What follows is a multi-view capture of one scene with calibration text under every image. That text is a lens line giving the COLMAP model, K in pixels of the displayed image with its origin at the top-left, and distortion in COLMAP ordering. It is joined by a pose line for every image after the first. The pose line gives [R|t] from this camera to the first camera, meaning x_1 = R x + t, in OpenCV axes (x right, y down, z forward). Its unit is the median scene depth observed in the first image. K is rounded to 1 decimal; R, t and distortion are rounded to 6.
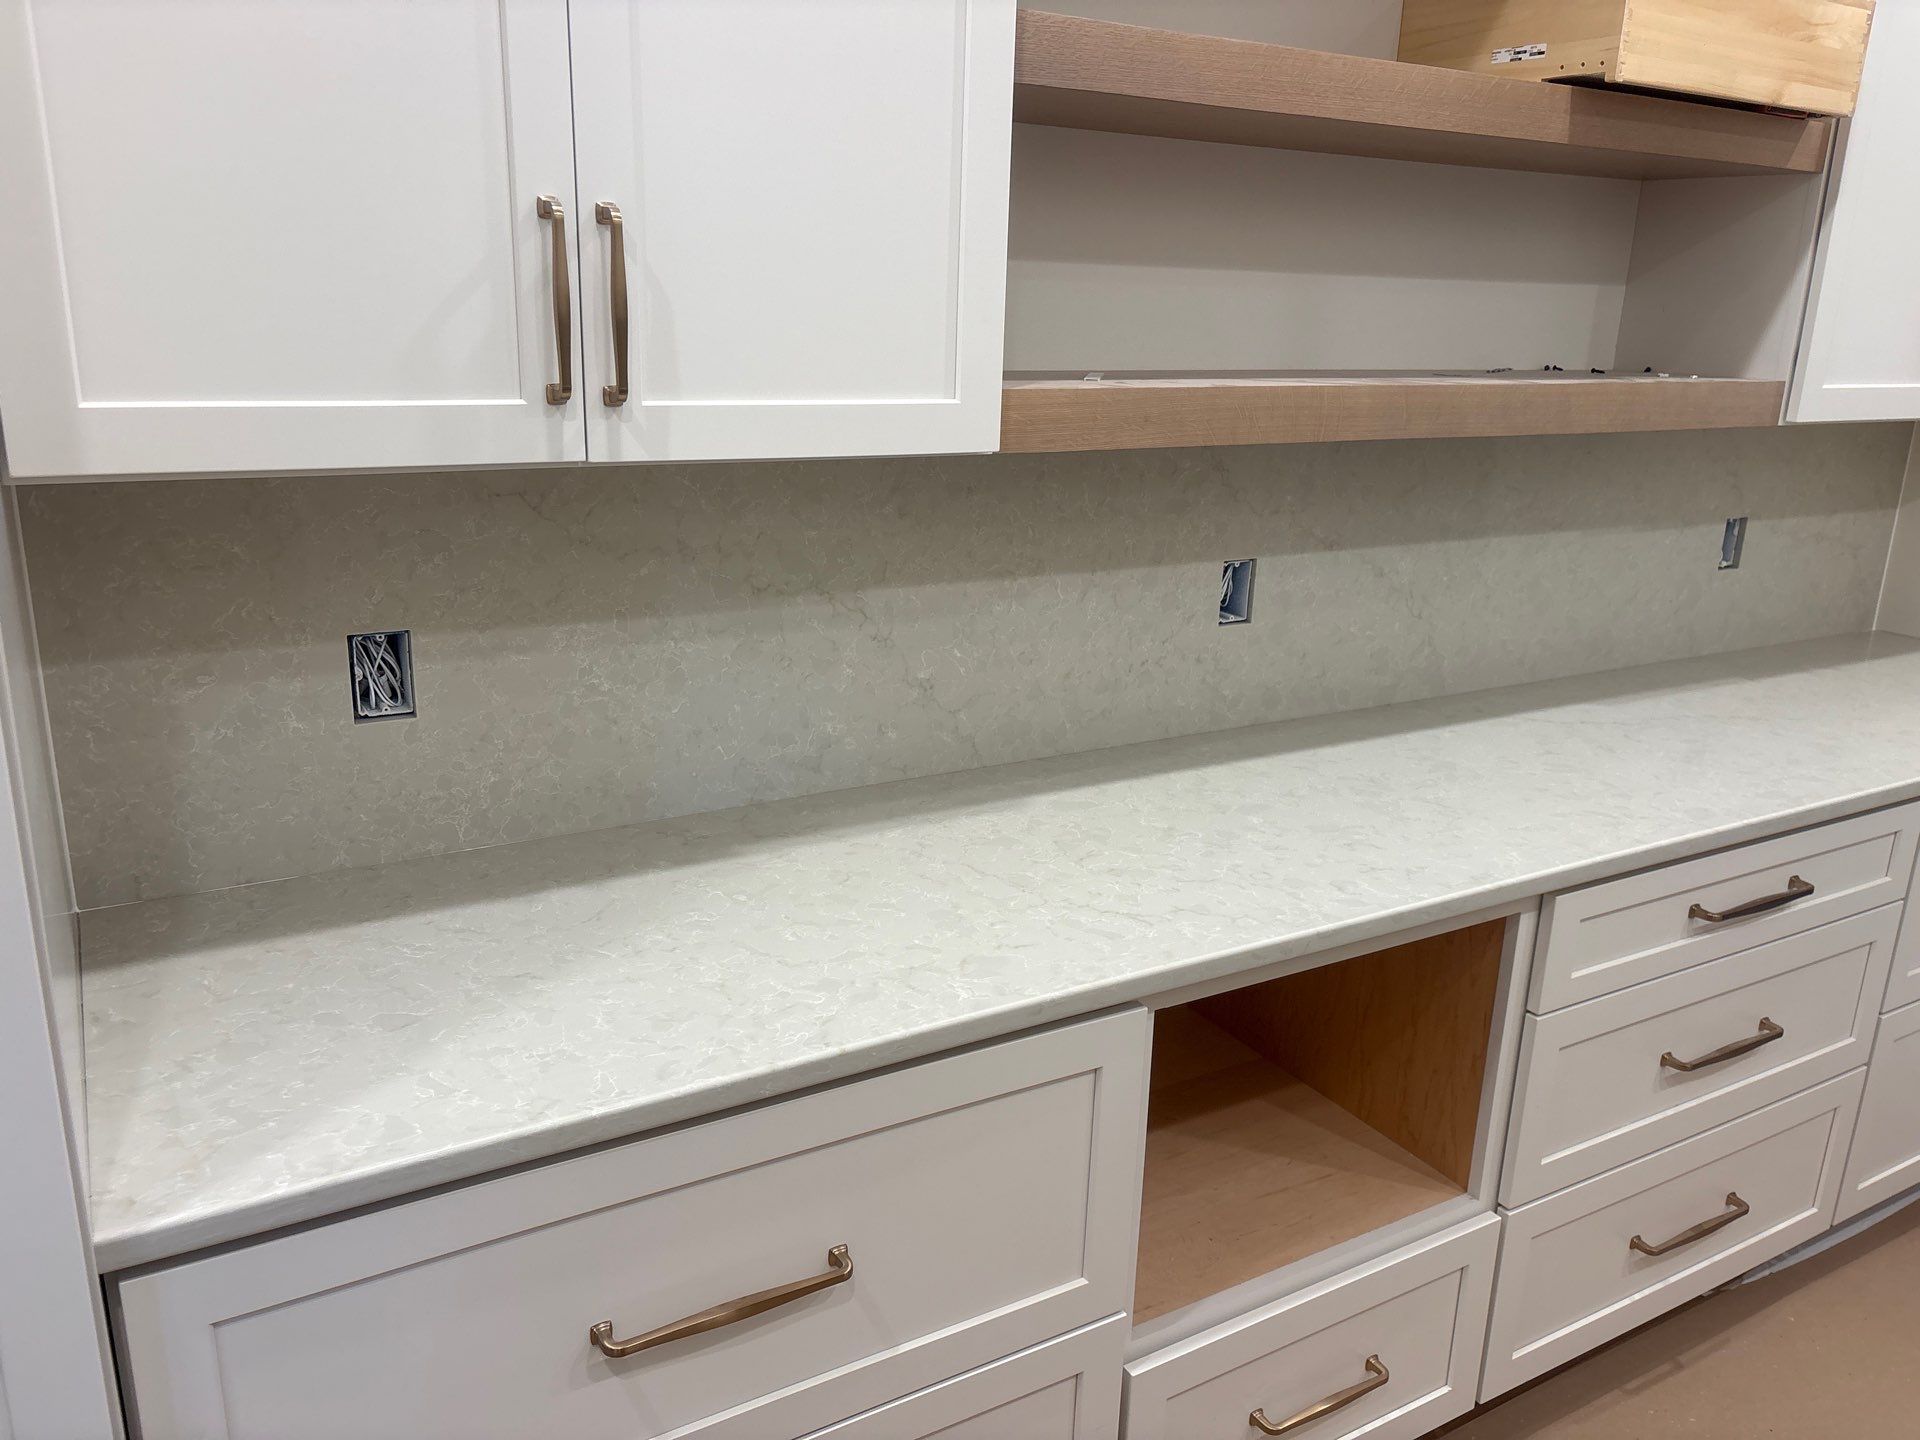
lens RADIAL K [[1451.0, 0, 949.5], [0, 1451.0, 714.7], [0, 0, 1]] dist [0.051555, -0.061740]
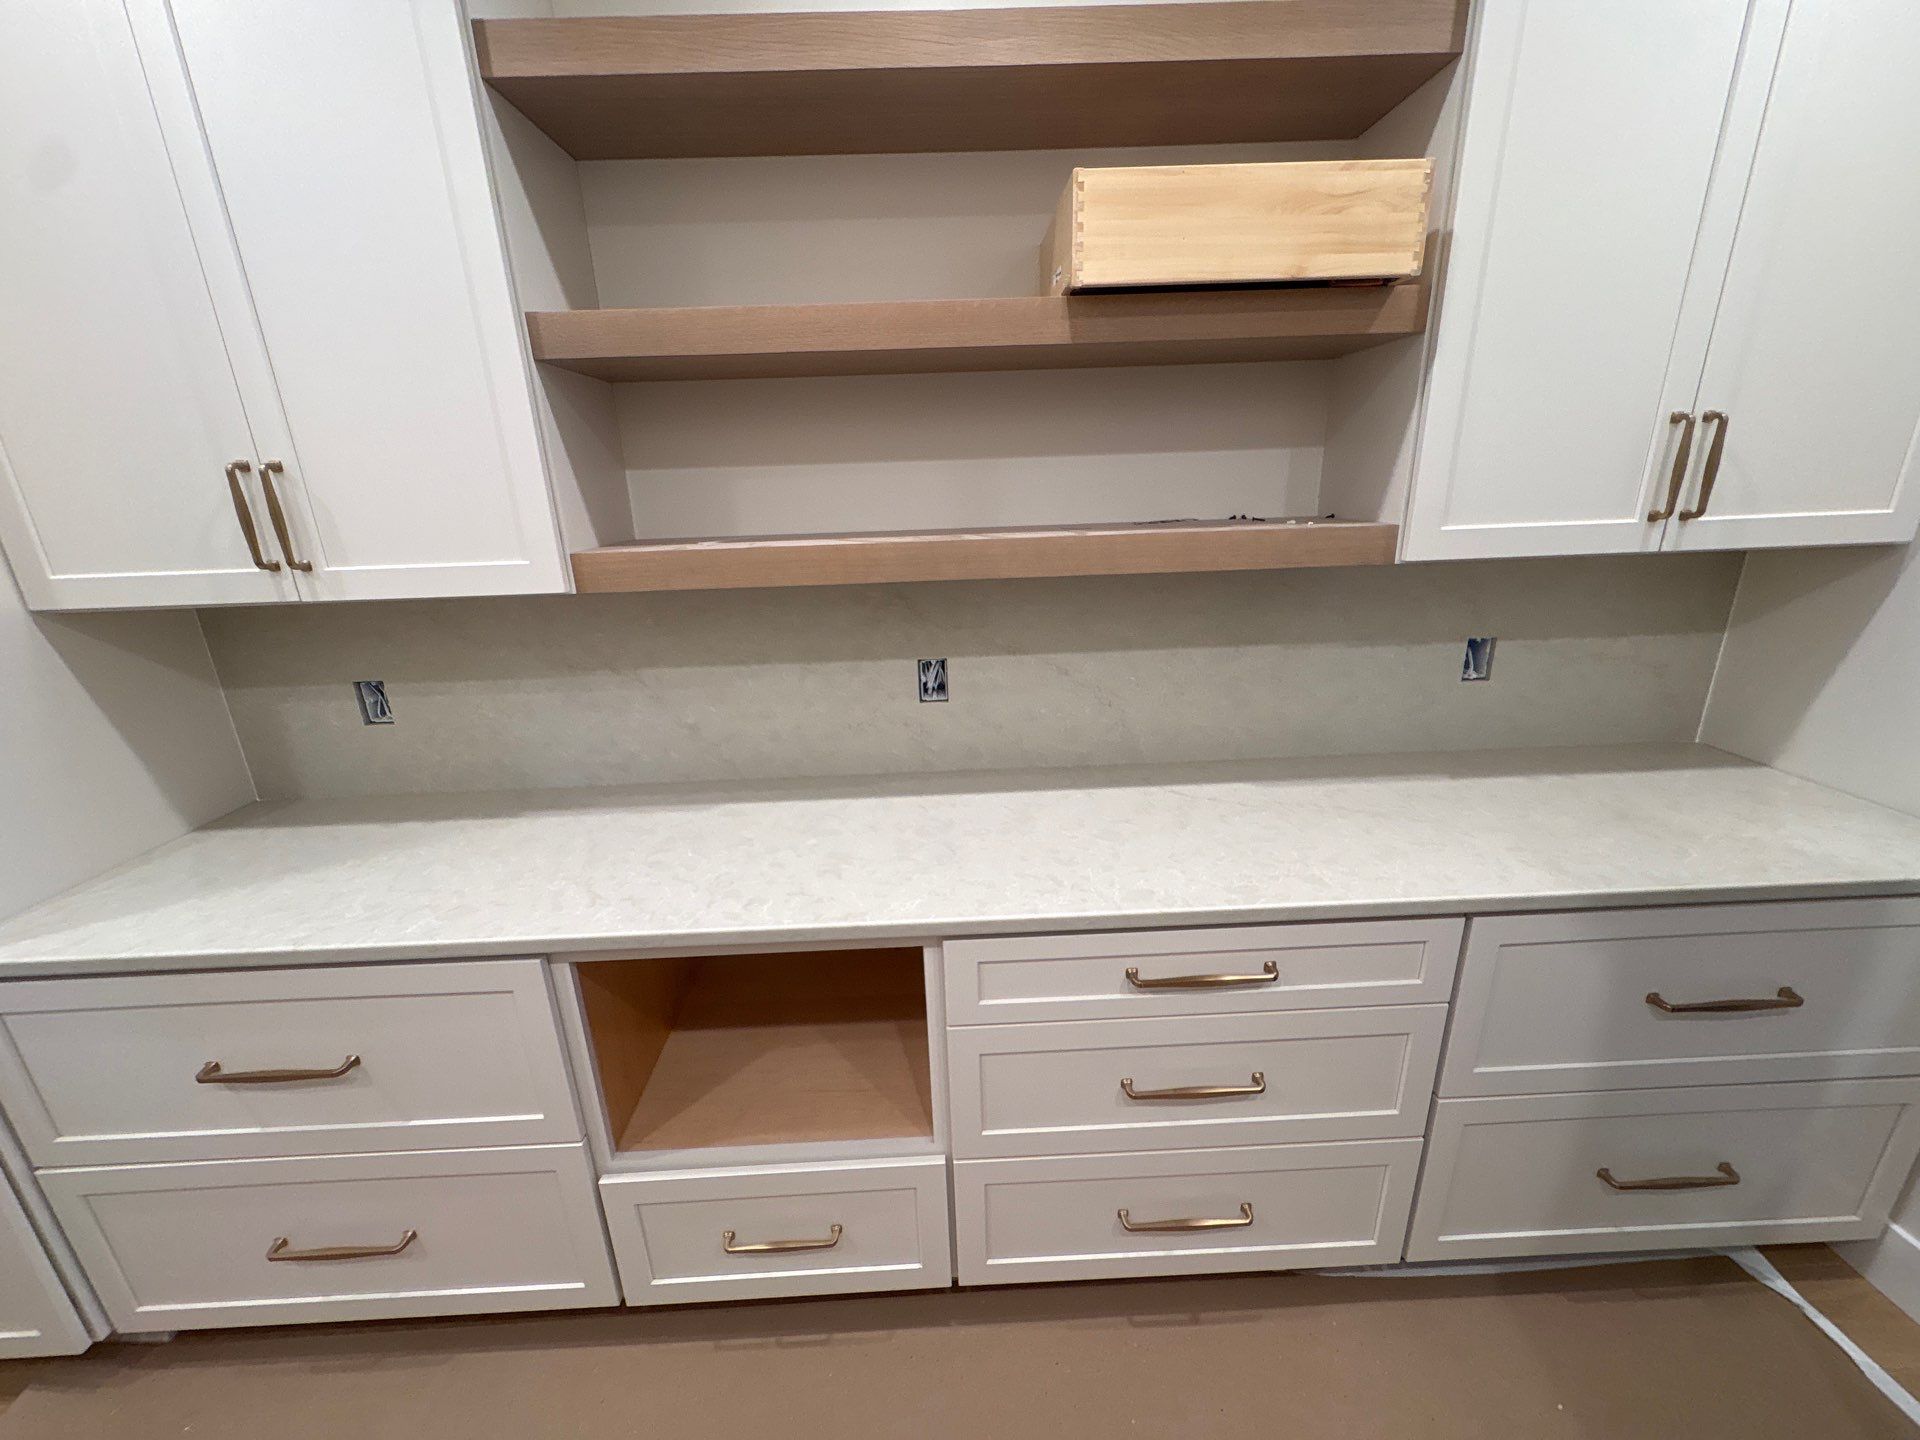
lens RADIAL K [[764.2, 0, 959.7], [0, 764.2, 721.5], [0, 0, 1]] dist [0.000089, 0.000599]
pose [[0.876234, 0.090607, -0.473292, 0.673410], [-0.077380, 0.995875, 0.047392, -0.093391], [0.475633, -0.004903, 0.879630, 0.383240]]
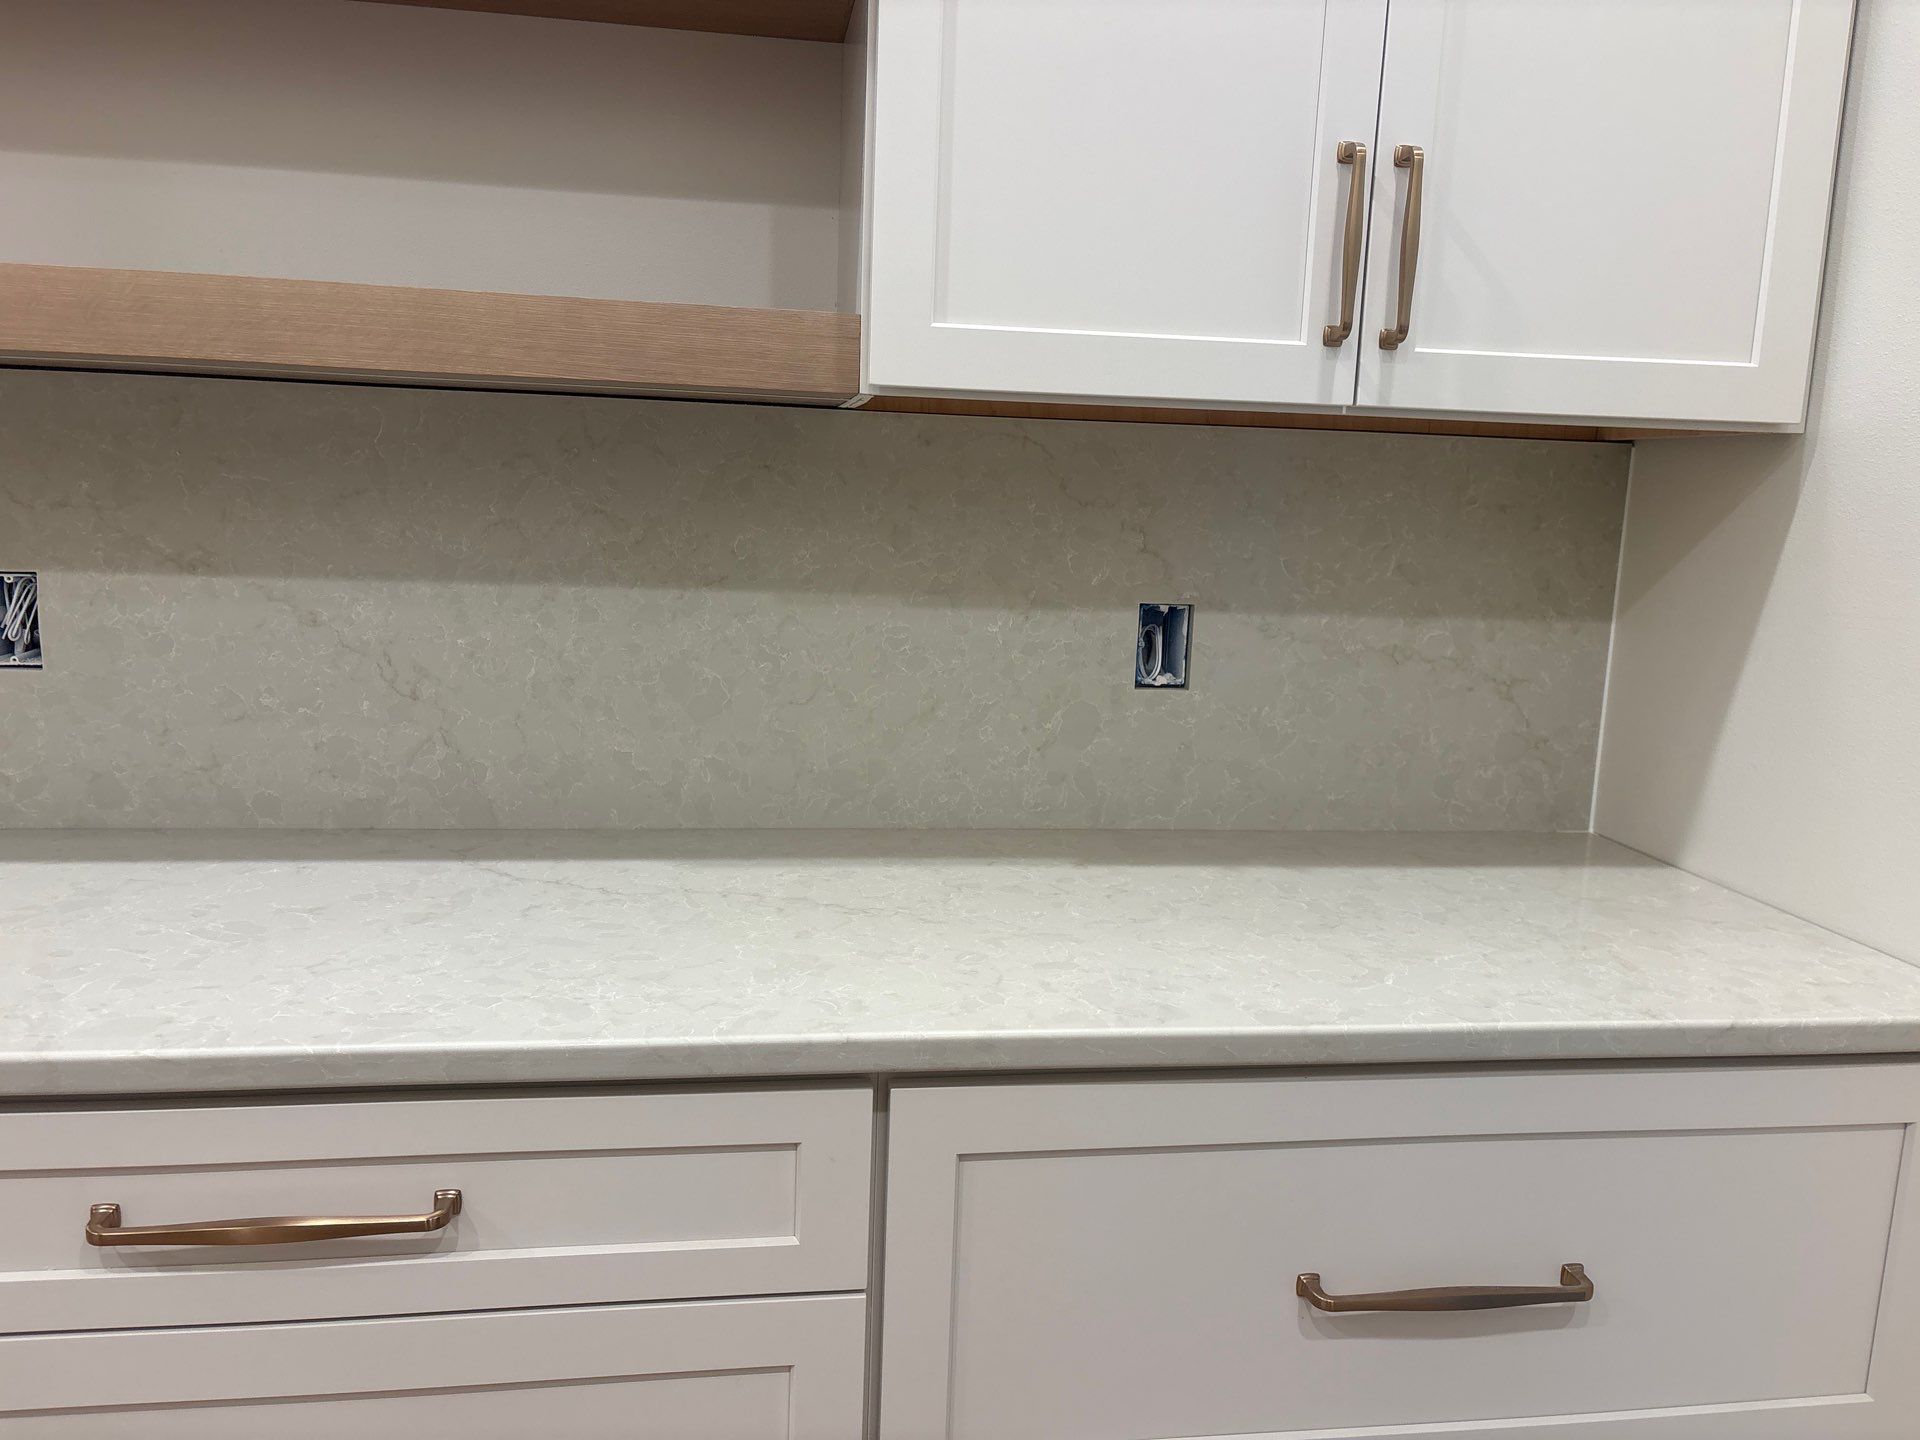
lens RADIAL K [[1451.0, 0, 956.7], [0, 1451.0, 715.6], [0, 0, 1]] dist [0.051555, -0.061740]
pose [[0.929305, 0.065864, -0.363393, 0.976985], [-0.114267, 0.986965, -0.113330, -0.016084], [0.351192, 0.146842, 0.924717, 0.609919]]
